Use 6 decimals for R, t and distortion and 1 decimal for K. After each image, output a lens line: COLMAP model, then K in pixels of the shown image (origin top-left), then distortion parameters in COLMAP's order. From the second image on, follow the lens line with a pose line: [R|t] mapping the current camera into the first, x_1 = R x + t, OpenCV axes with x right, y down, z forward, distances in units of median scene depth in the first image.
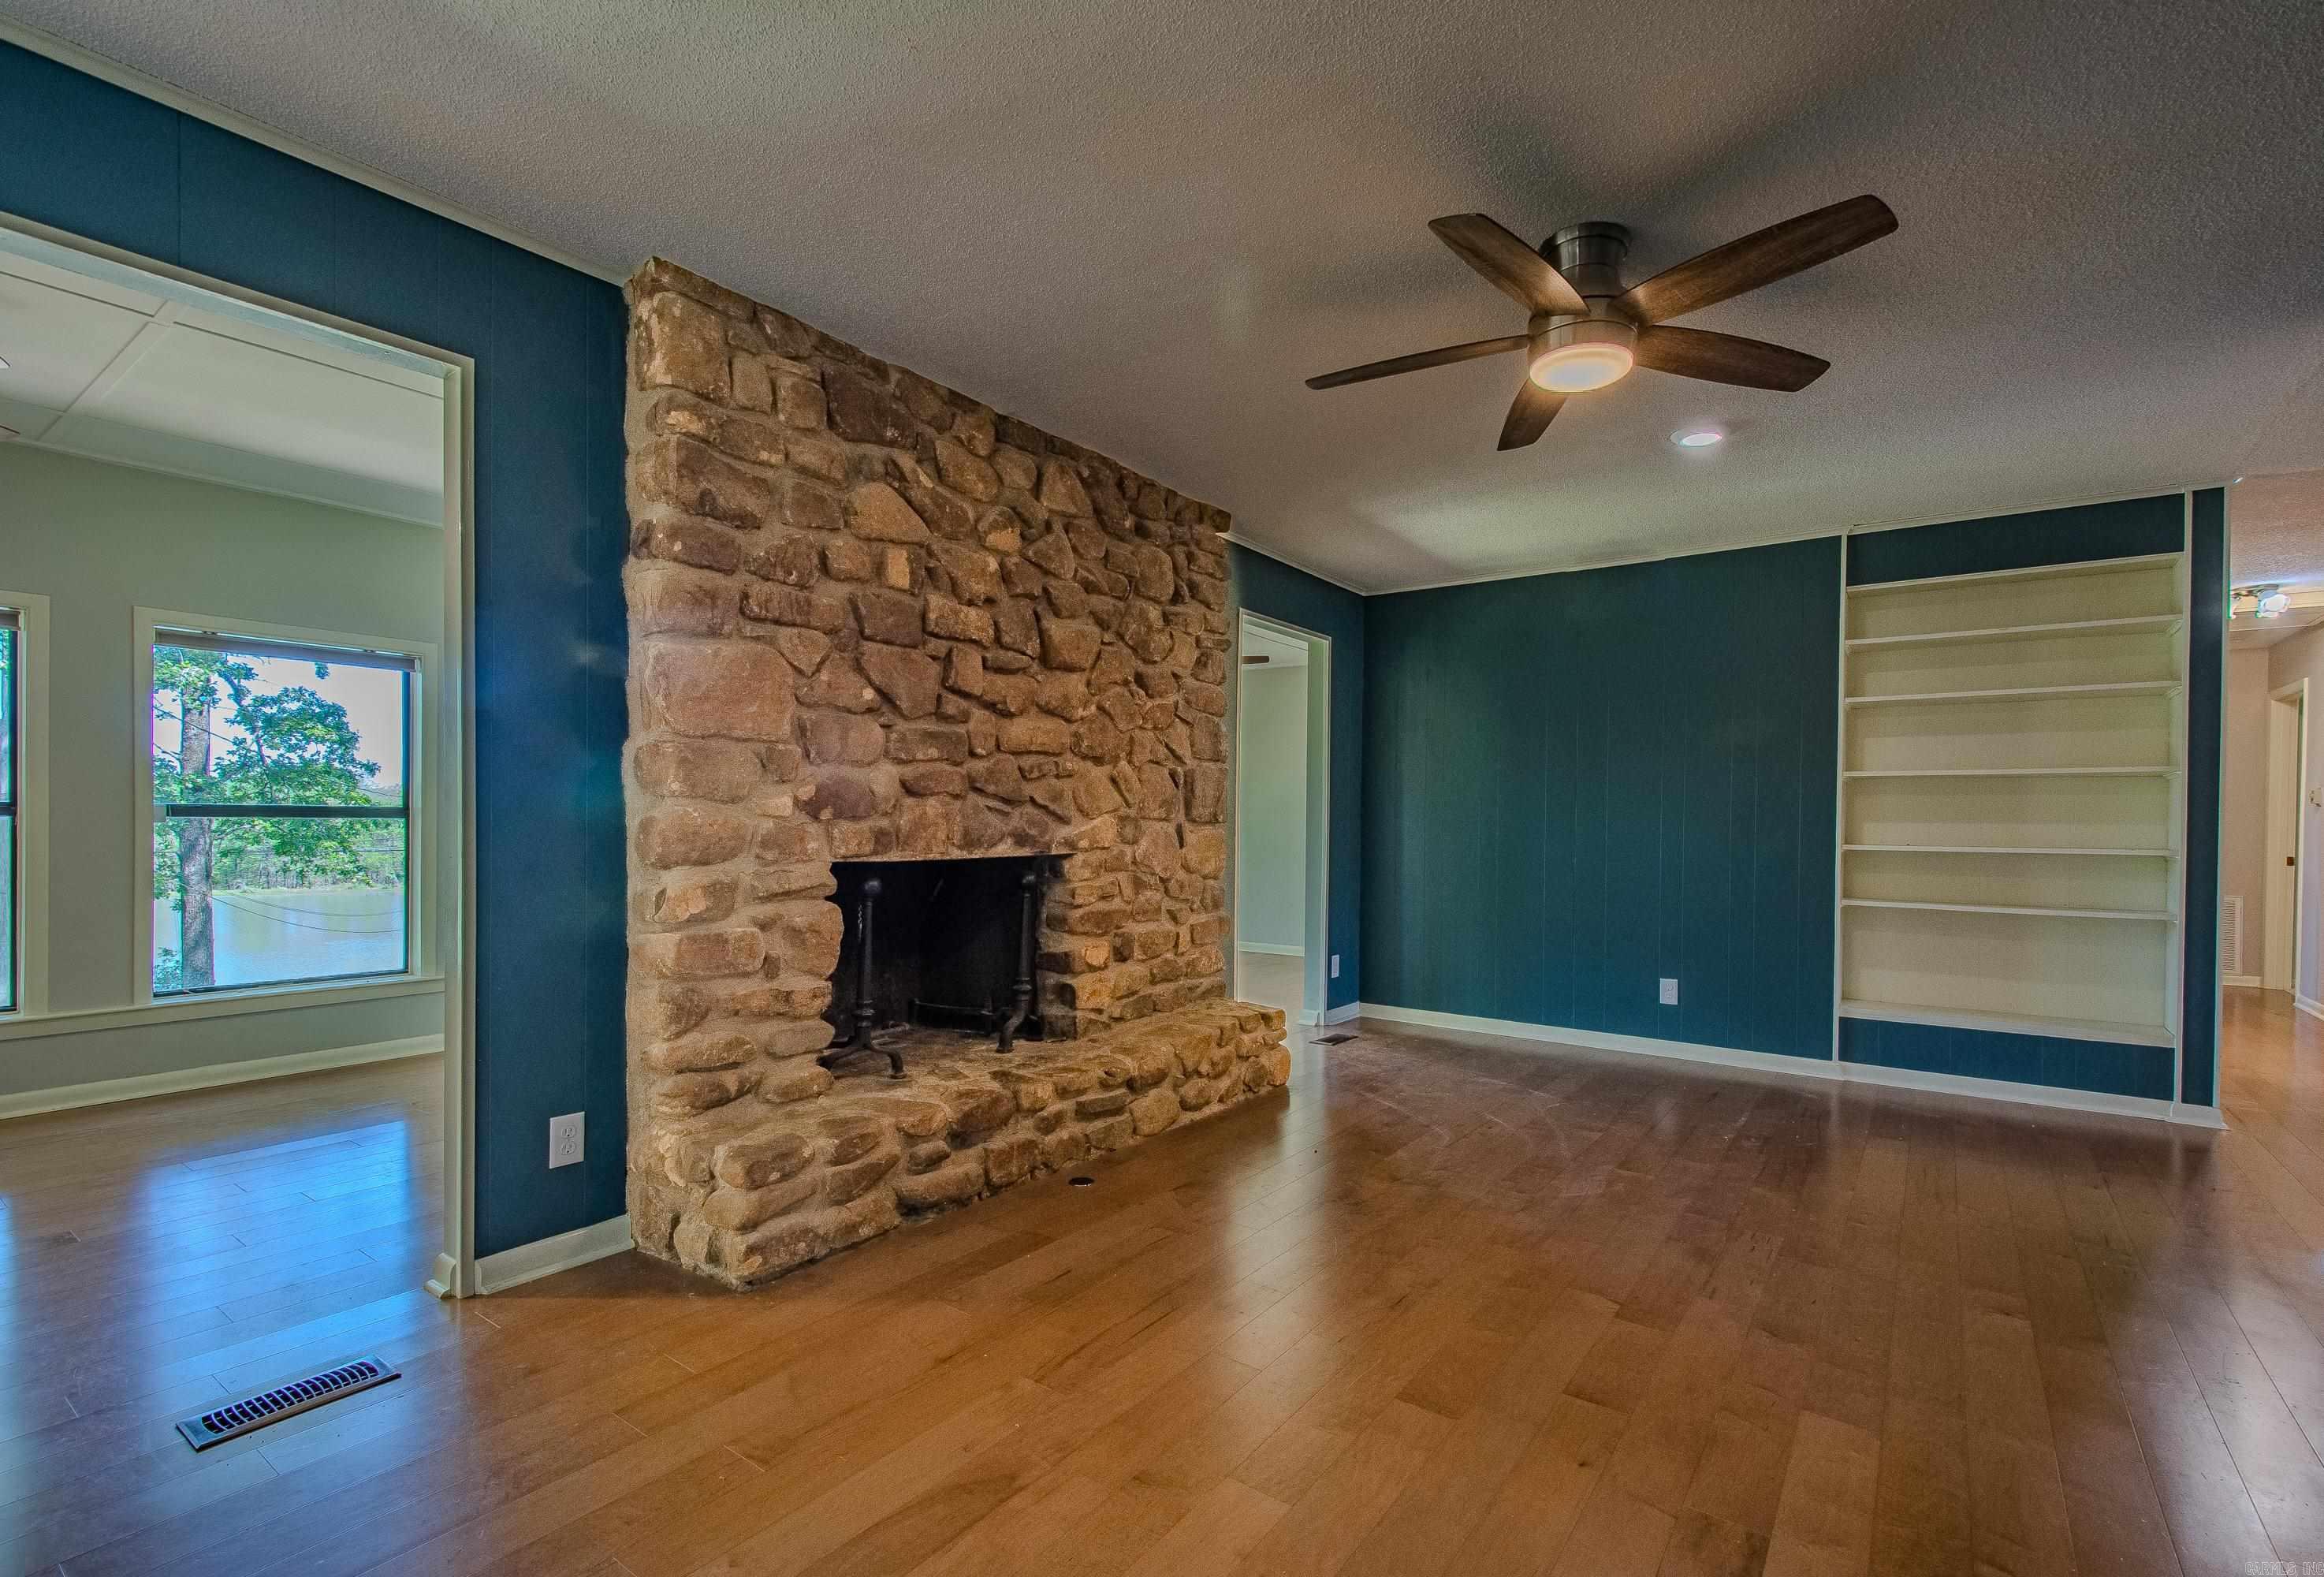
lens RADIAL K [[1041.3, 0, 1224.8], [0, 1041.3, 827.0], [0, 0, 1]] dist [0.012624, -0.000873]
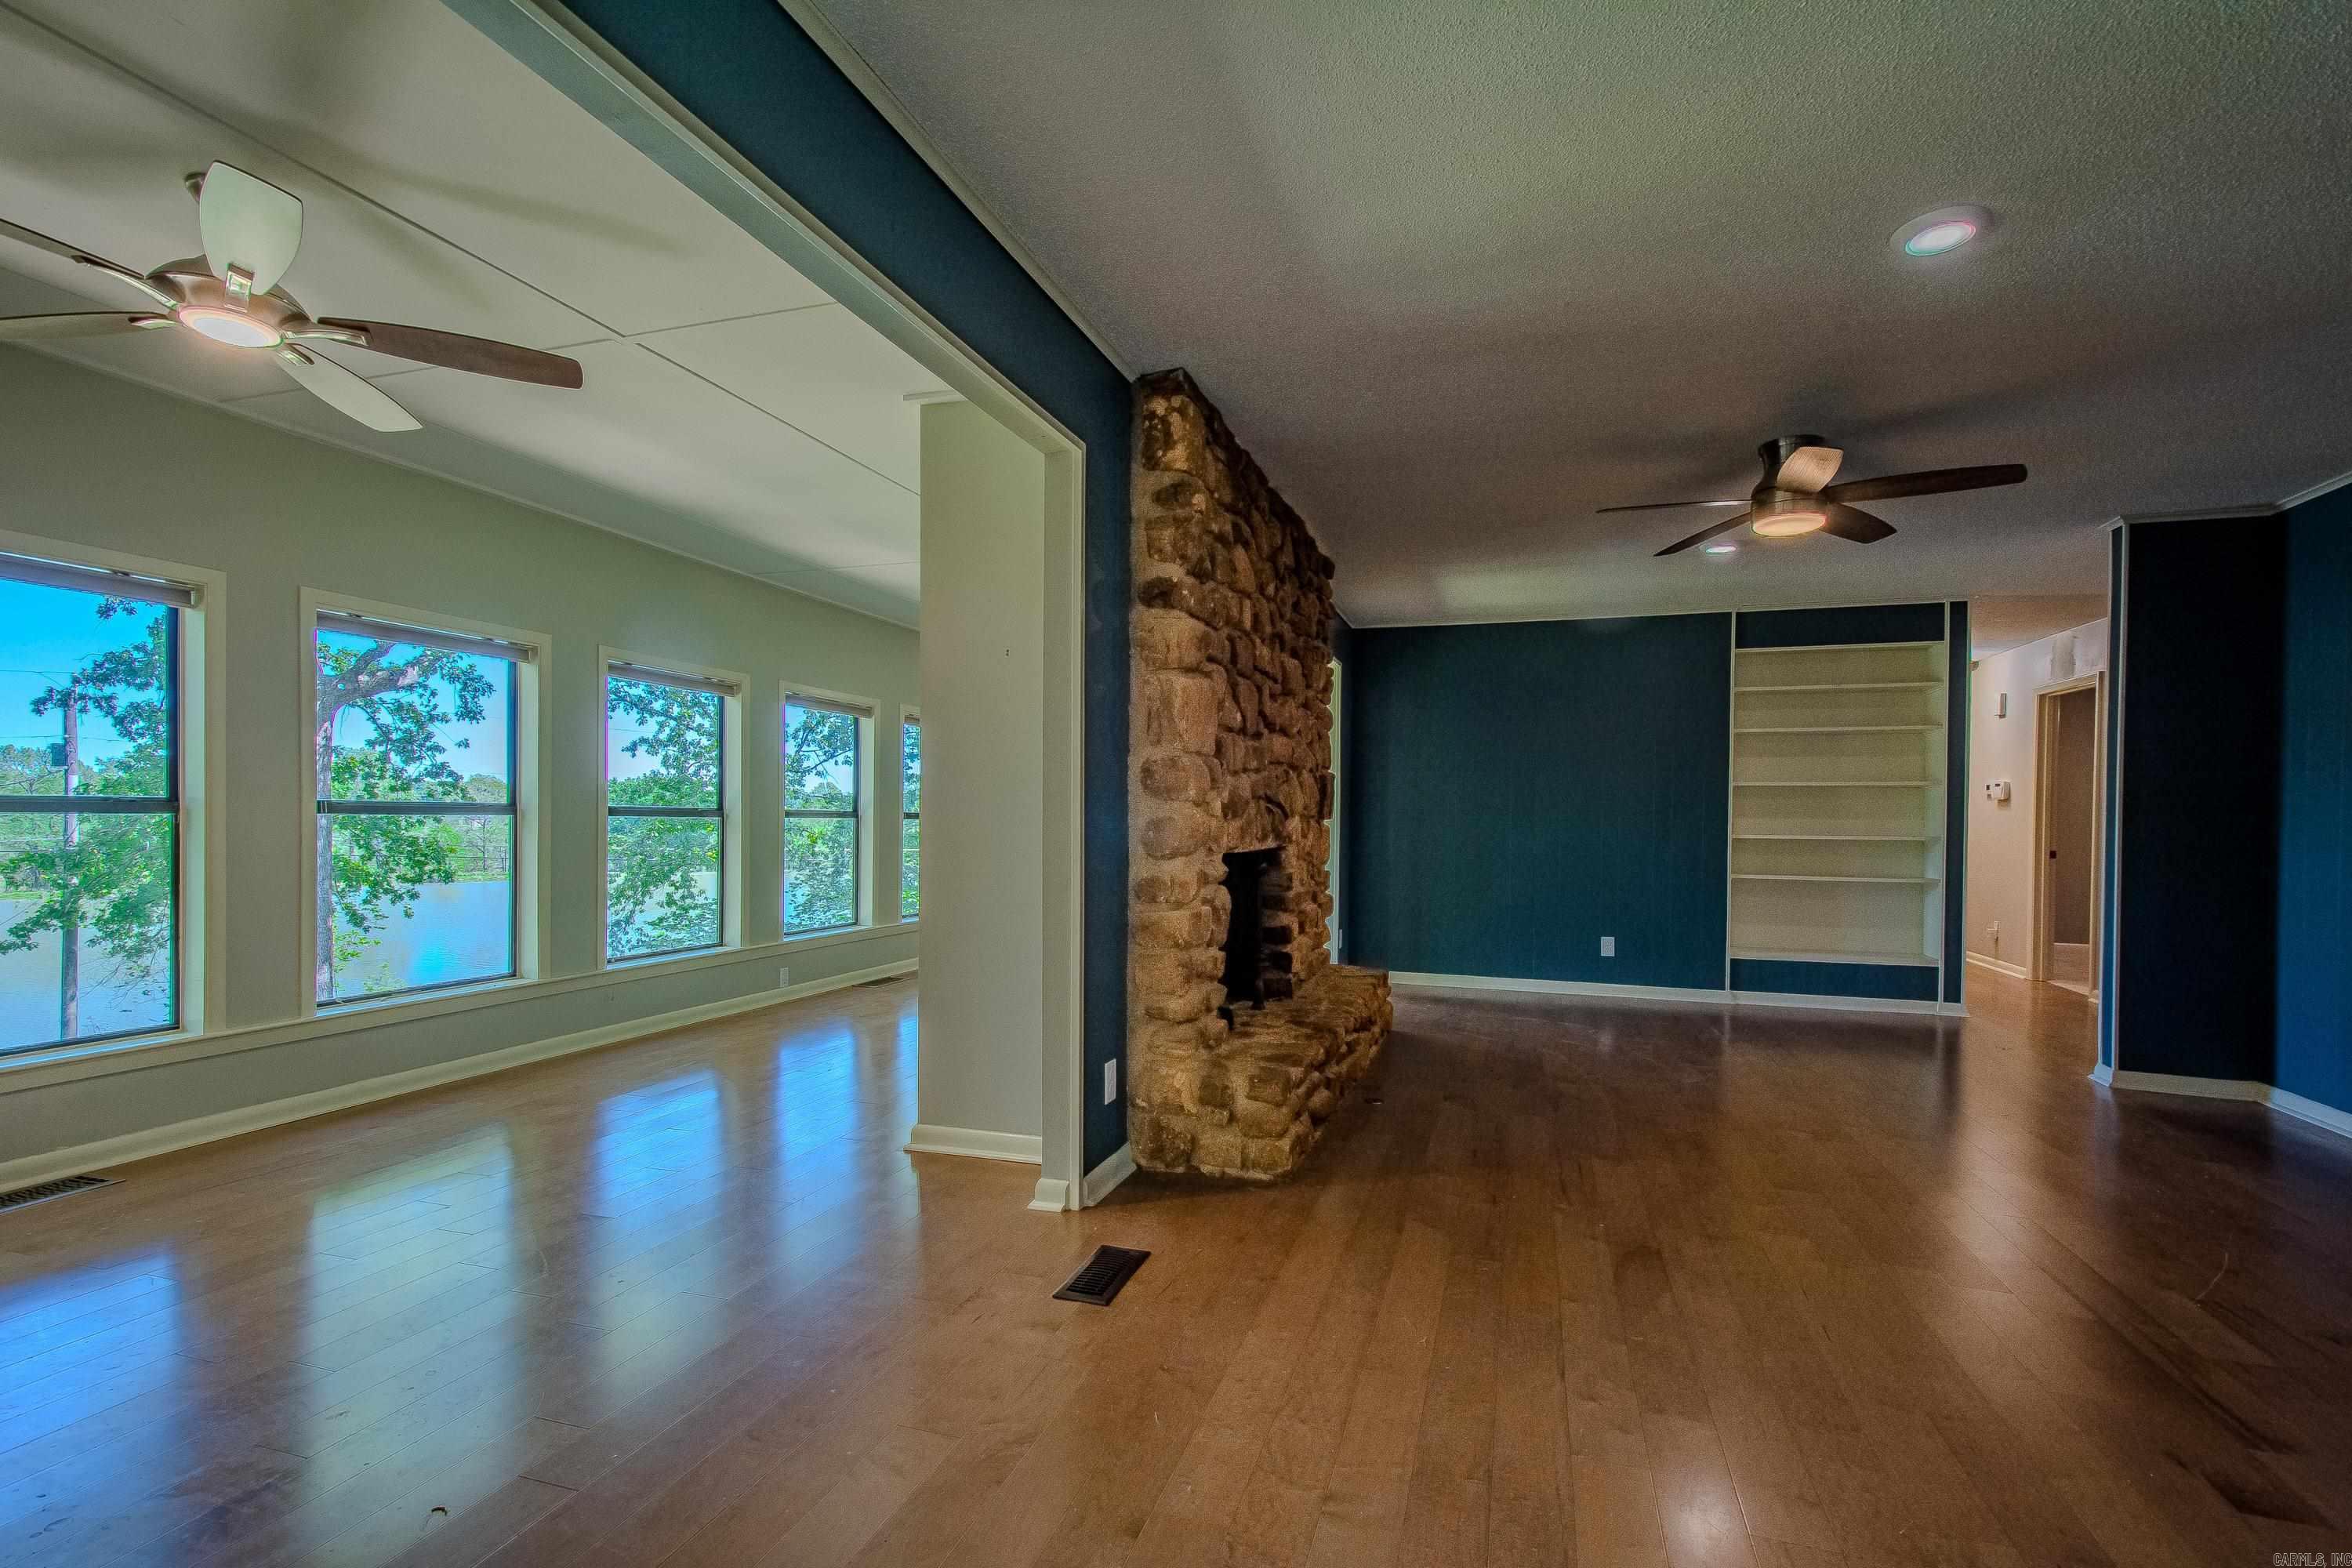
lens RADIAL K [[1028.3, 0, 1210.5], [0, 1028.3, 823.8], [0, 0, 1]] dist [0.018568, -0.007599]
pose [[0.953897, -0.002352, 0.300124, -0.551396], [0.001002, 0.999989, 0.004652, -0.005084], [-0.300132, -0.004137, 0.953889, -0.113408]]
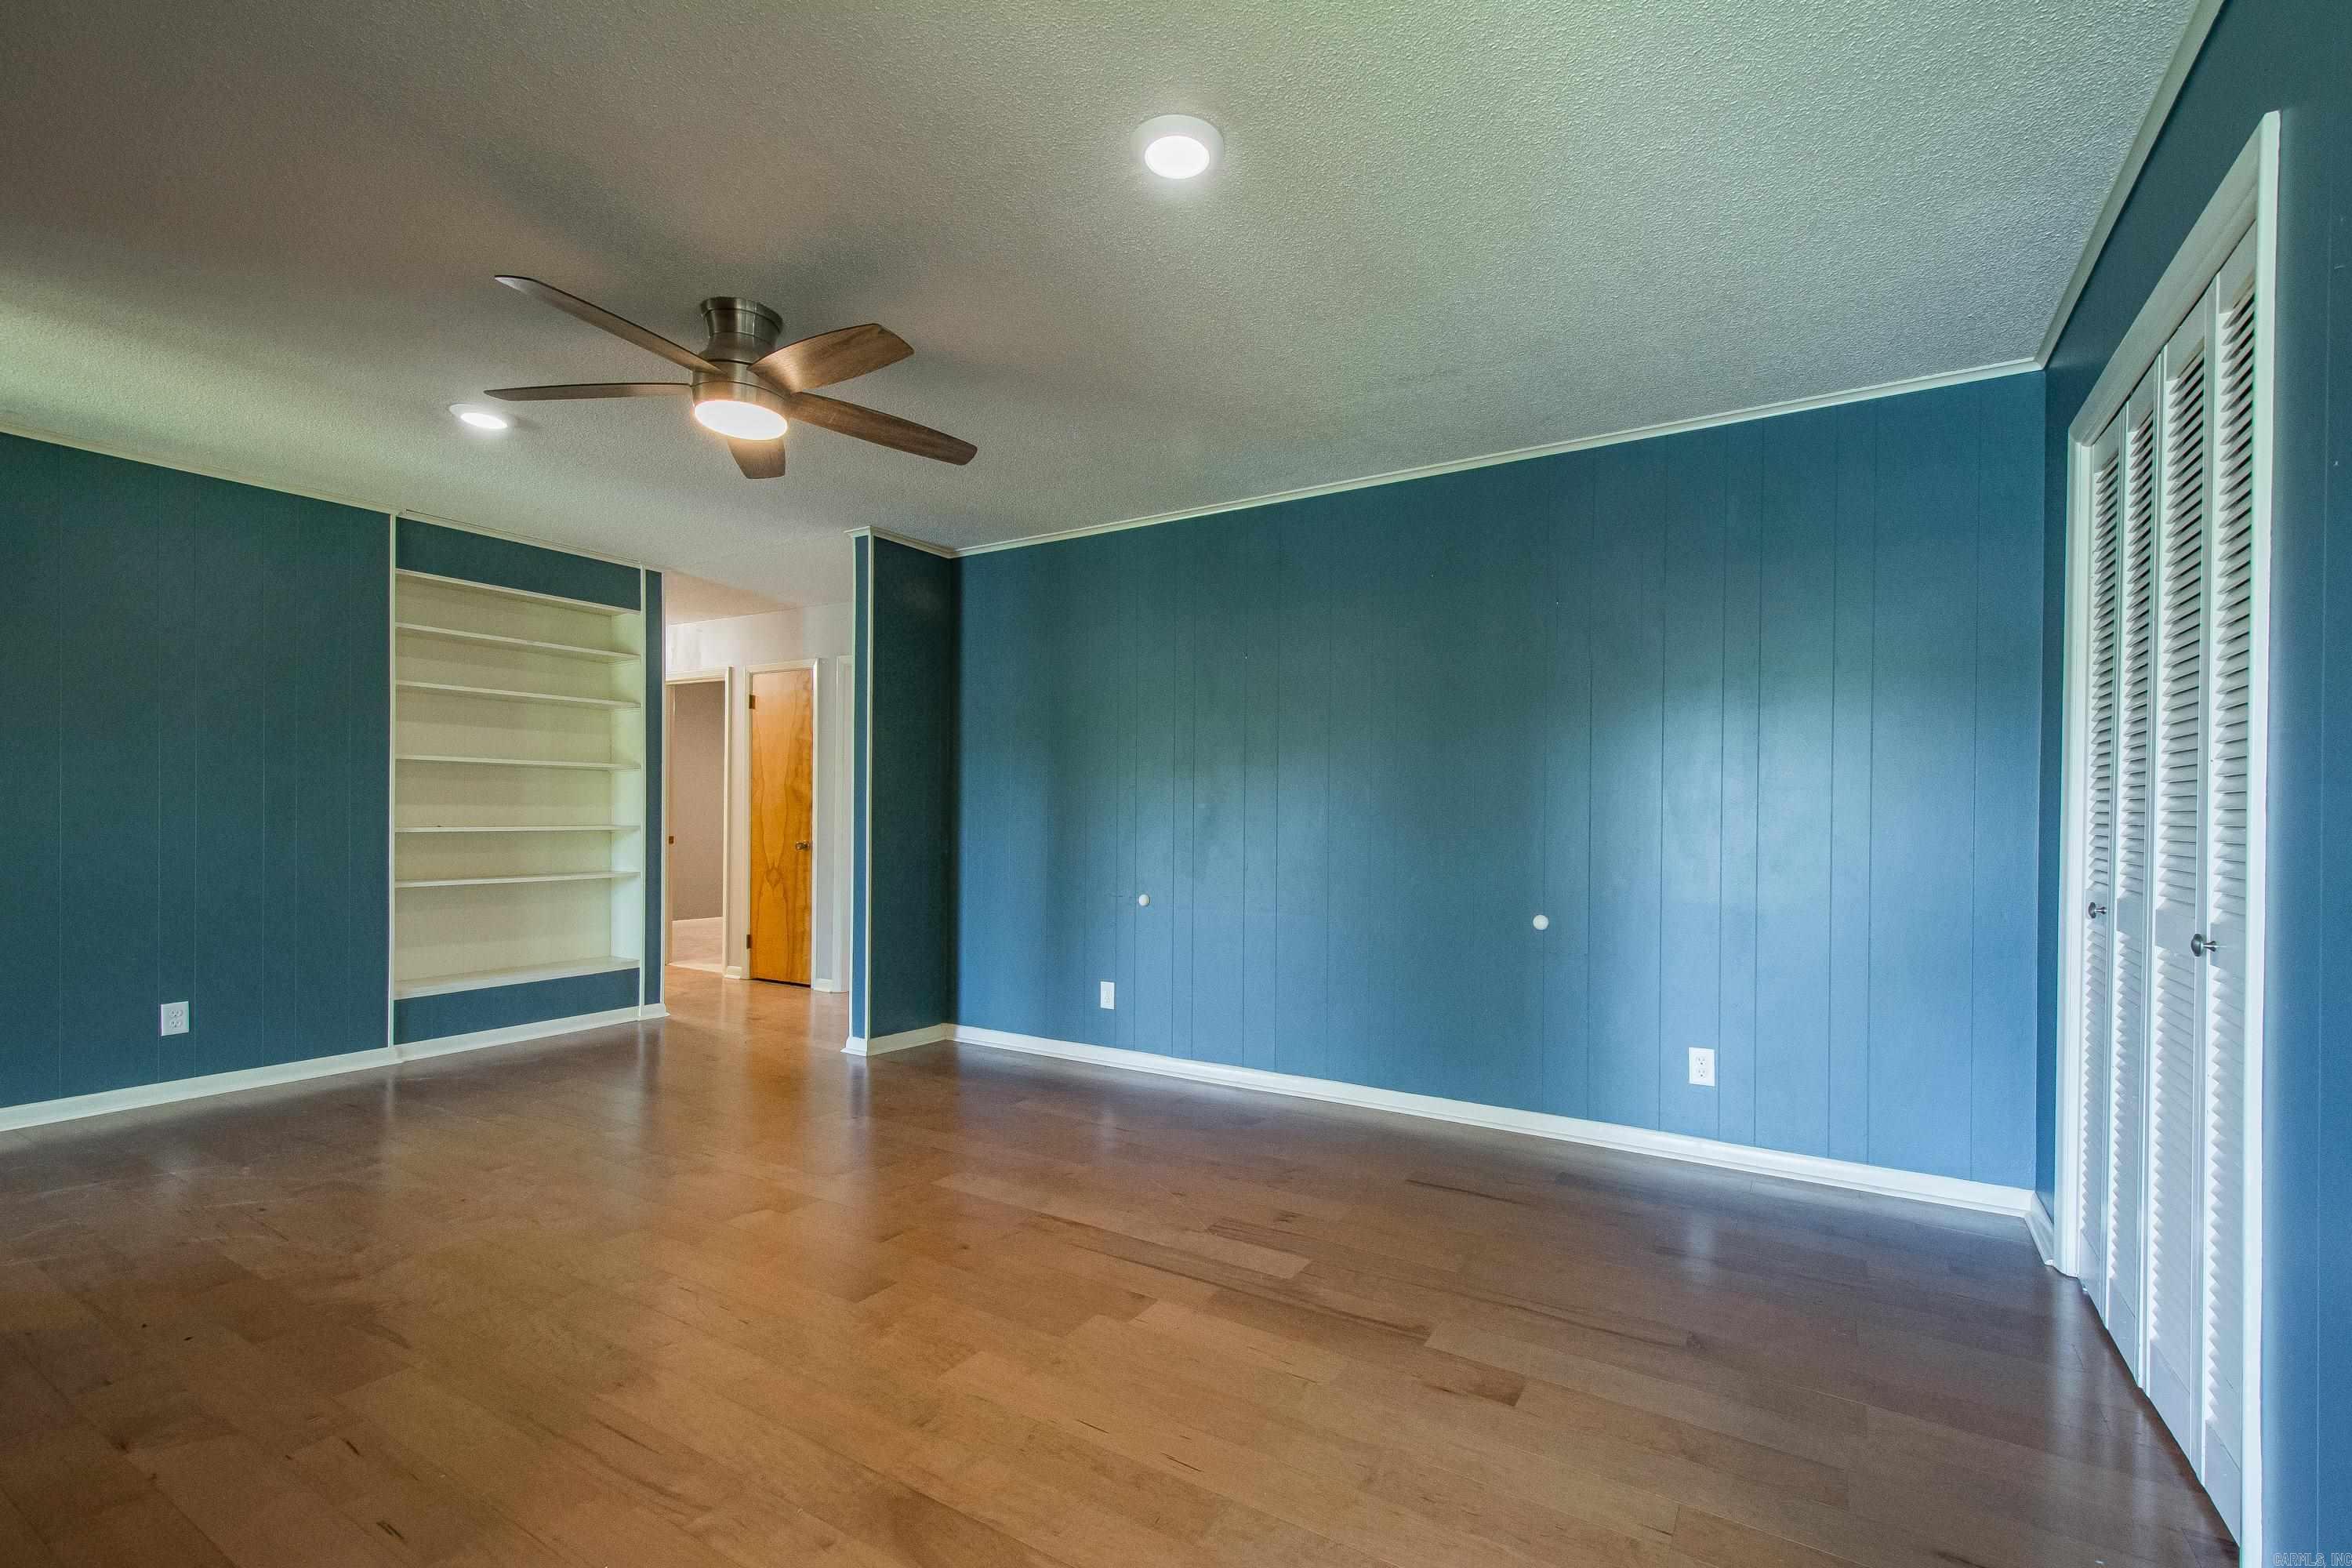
lens RADIAL K [[1028.3, 0, 1210.5], [0, 1028.3, 823.8], [0, 0, 1]] dist [0.018568, -0.007599]
pose [[-0.066015, -0.020710, 0.997604, -0.506800], [-0.004043, 0.999782, 0.020487, -0.011133], [-0.997810, -0.002681, -0.066084, 0.335658]]
